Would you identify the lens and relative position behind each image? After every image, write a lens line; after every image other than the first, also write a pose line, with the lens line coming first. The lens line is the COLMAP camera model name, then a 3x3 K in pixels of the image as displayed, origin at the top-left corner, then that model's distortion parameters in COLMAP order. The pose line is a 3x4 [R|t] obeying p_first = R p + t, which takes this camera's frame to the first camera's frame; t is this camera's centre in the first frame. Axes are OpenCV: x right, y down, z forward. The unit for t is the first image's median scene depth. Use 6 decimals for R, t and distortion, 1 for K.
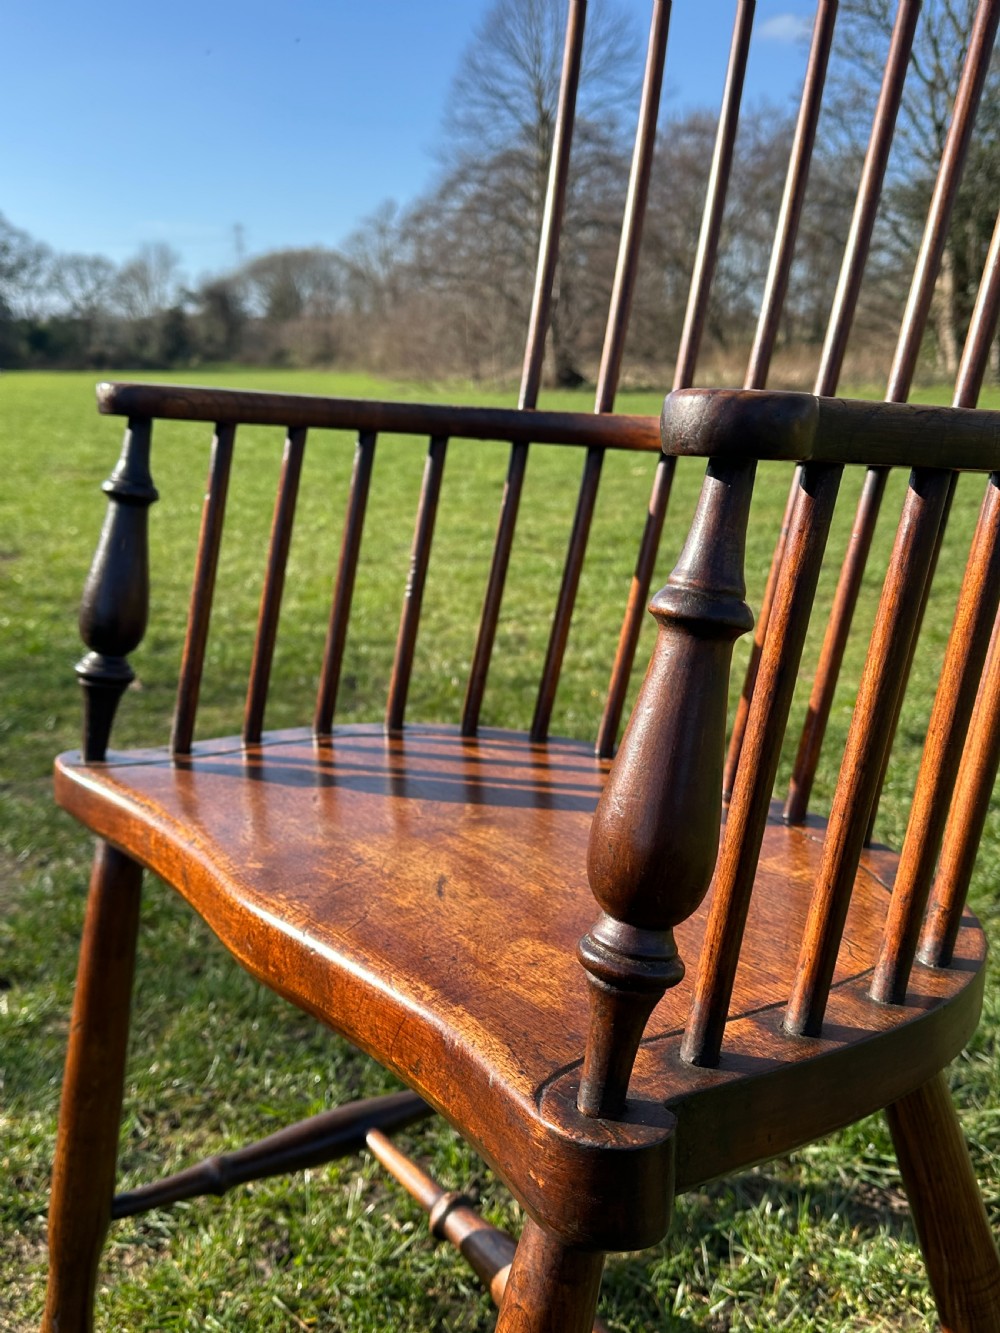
lens RADIAL K [[1226.5, 0, 500.0], [0, 1226.5, 666.5], [0, 0, 1]] dist [0.134479, -0.280596]
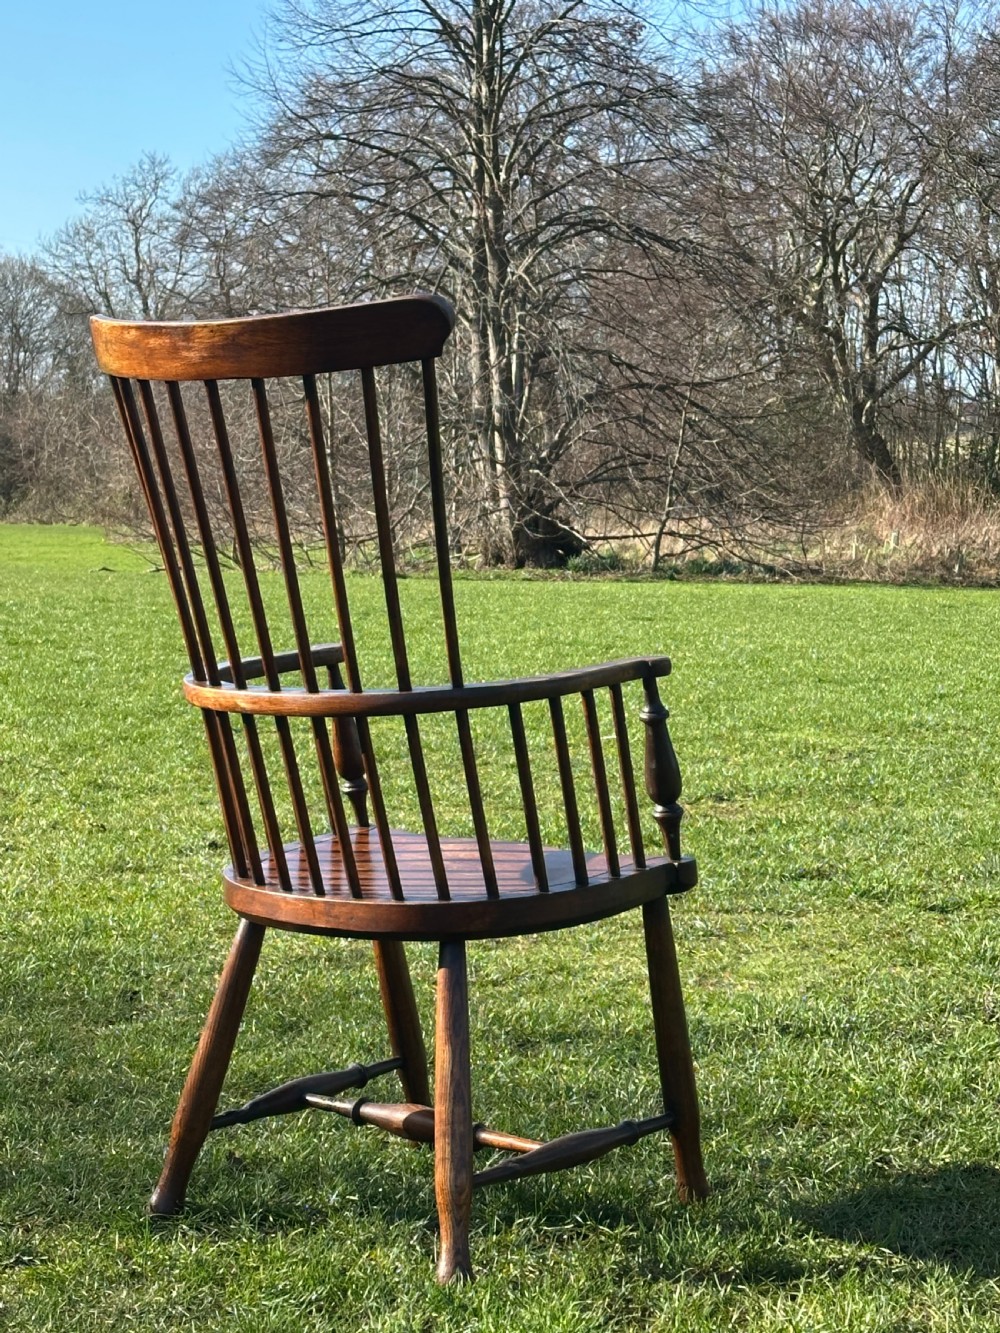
lens RADIAL K [[2990.8, 0, 506.4], [0, 2990.8, 698.9], [0, 0, 1]] dist [0.192831, -0.189129]
pose [[0.999423, 0.003143, 0.033834, 0.151277], [0.002740, 0.985015, -0.172446, 0.459534], [-0.033869, 0.172439, 0.984438, -2.684826]]
